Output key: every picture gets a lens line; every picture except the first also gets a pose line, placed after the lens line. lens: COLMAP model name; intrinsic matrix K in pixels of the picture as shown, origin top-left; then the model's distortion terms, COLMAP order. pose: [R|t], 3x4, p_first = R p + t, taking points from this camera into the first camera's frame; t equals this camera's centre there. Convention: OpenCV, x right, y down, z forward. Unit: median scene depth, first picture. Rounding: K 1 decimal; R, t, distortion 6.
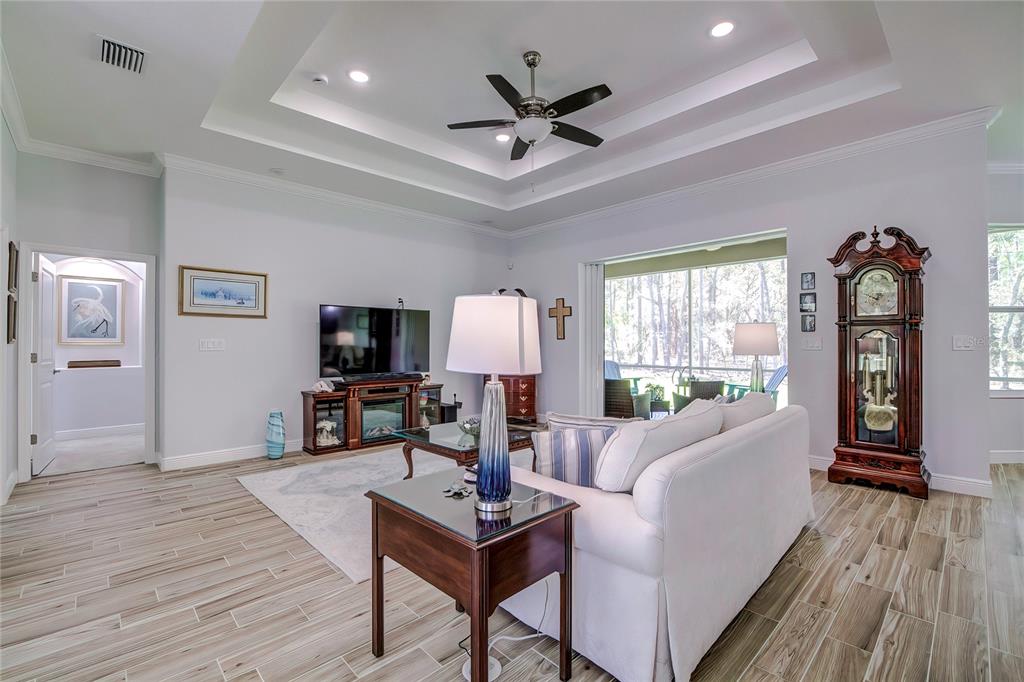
lens RADIAL K [[455.0, 0, 512.0], [0, 455.0, 341.0], [0, 0, 1]] dist [0.015664, 0.000148]
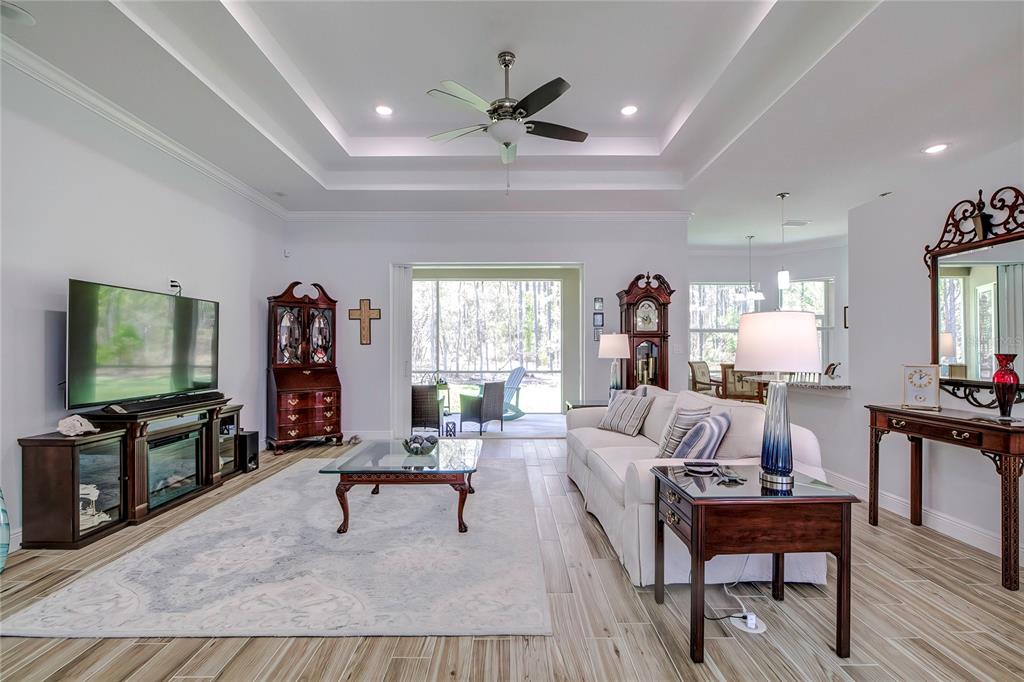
lens RADIAL K [[452.5, 0, 513.7], [0, 452.5, 348.3], [0, 0, 1]] dist [0.001909, 0.000108]
pose [[0.686646, 0.002148, 0.726989, -0.576618], [-0.005336, 0.999984, 0.002086, 0.000956], [-0.726972, -0.005312, 0.686646, 0.283716]]
